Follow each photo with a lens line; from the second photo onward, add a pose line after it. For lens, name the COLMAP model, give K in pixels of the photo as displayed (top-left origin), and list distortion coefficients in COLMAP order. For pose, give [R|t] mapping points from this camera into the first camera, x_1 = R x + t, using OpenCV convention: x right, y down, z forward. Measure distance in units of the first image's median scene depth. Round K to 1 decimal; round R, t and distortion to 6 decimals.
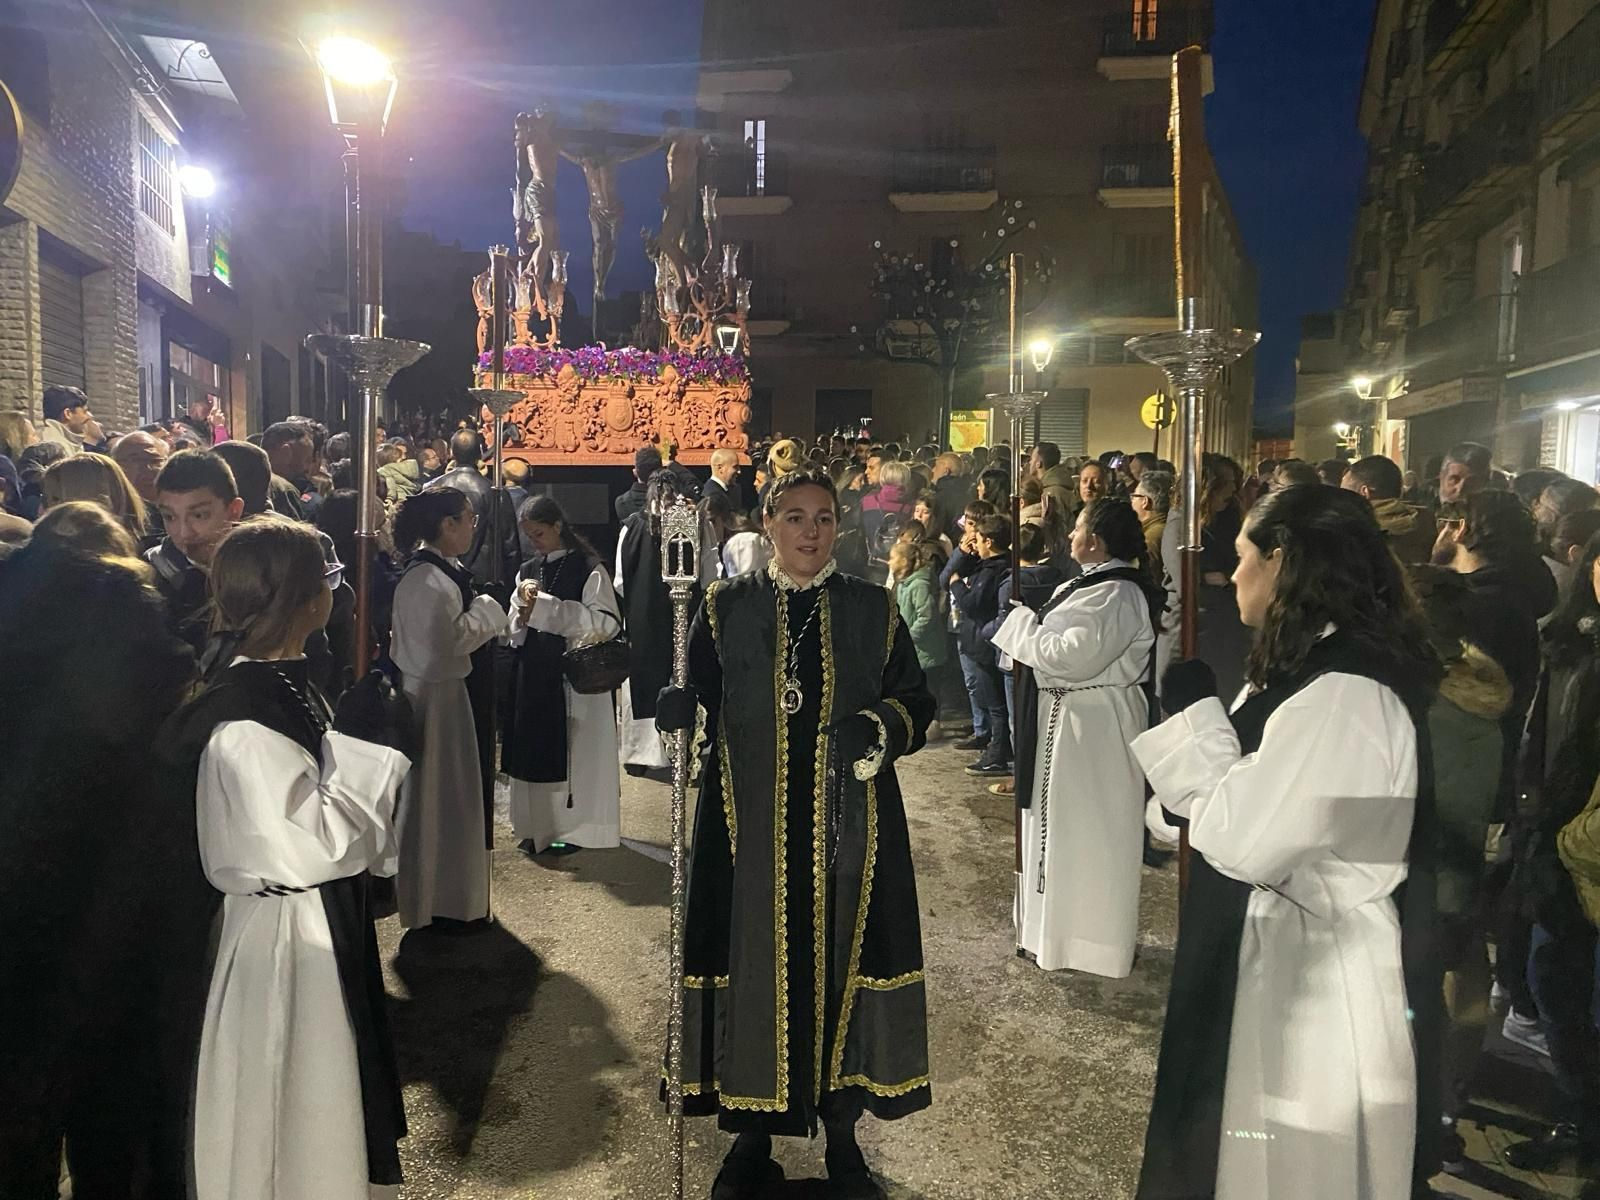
lens RADIAL K [[1235.4, 0, 800.0], [0, 1235.4, 600.0], [0, 0, 1]] dist [0.020686, -0.011980]
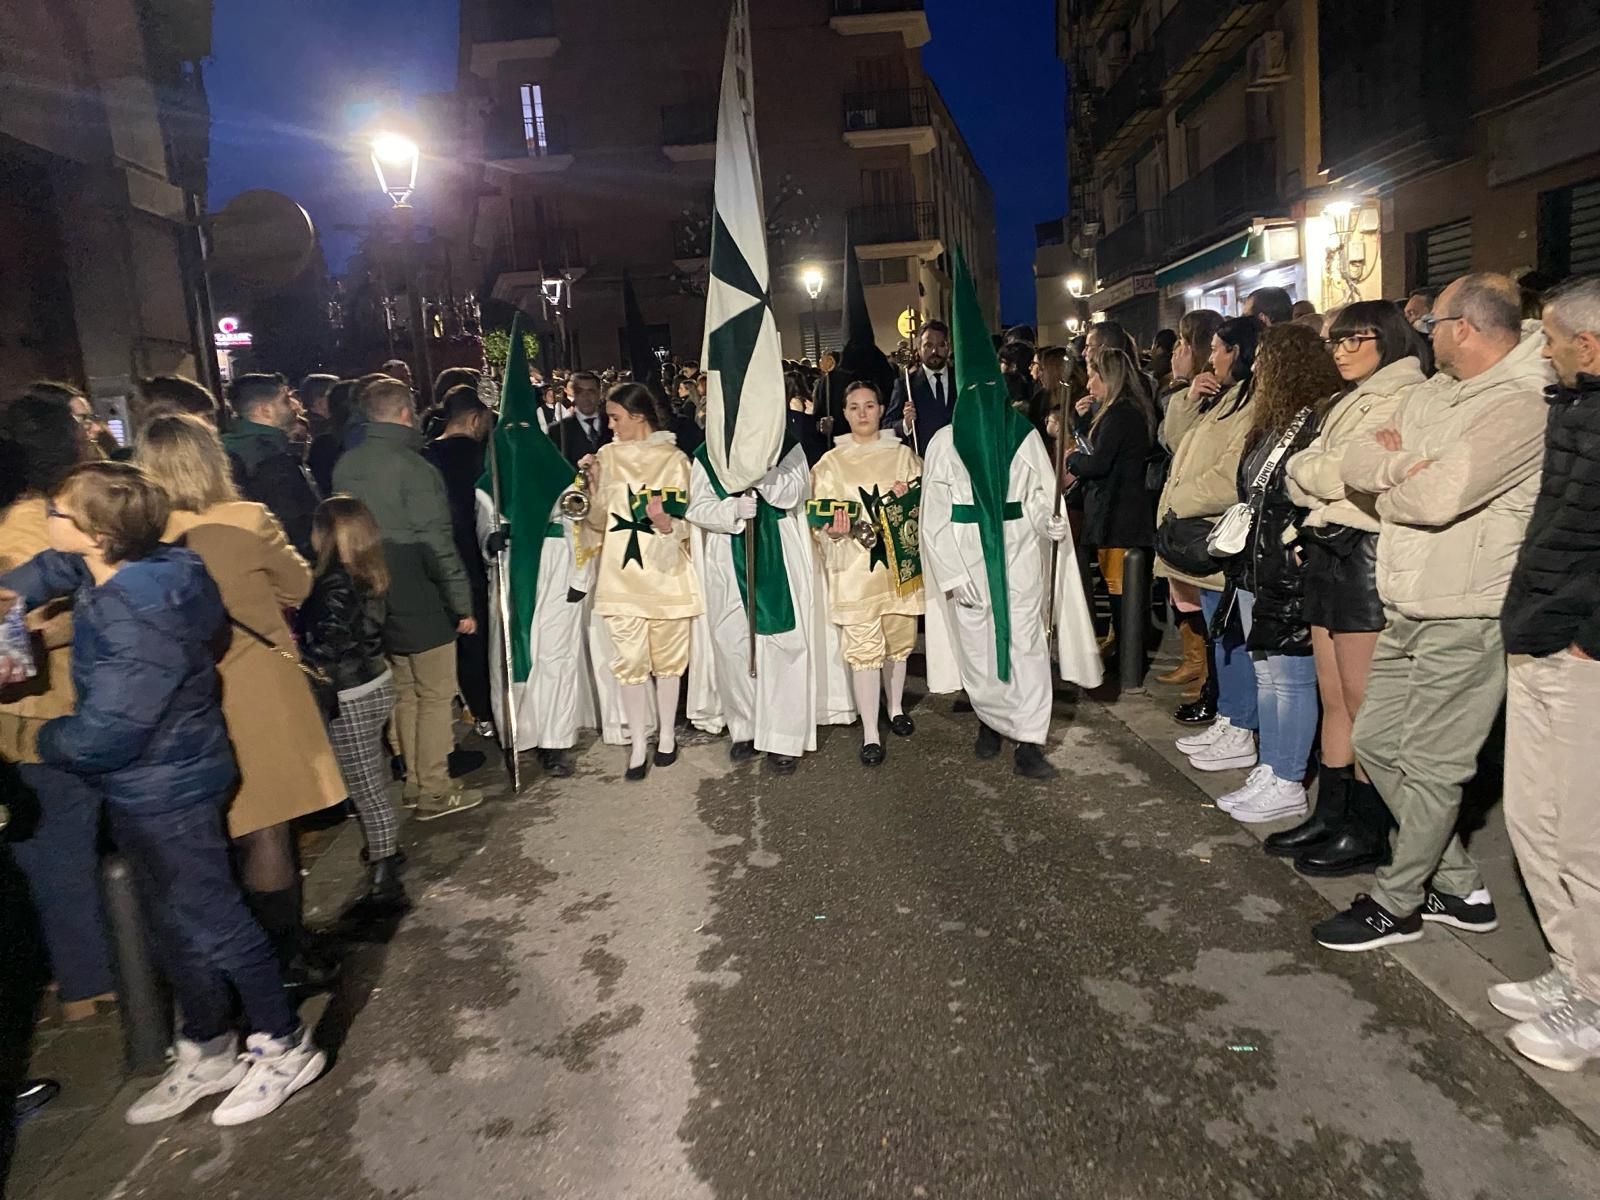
lens RADIAL K [[1171.4, 0, 797.5], [0, 1171.4, 576.3], [0, 0, 1]] dist [0.023131, -0.018704]
pose [[0.980669, -0.118349, 0.155826, -0.033314], [0.111068, 0.992308, 0.054665, 0.023313], [-0.161097, -0.036301, 0.986271, -0.145315]]
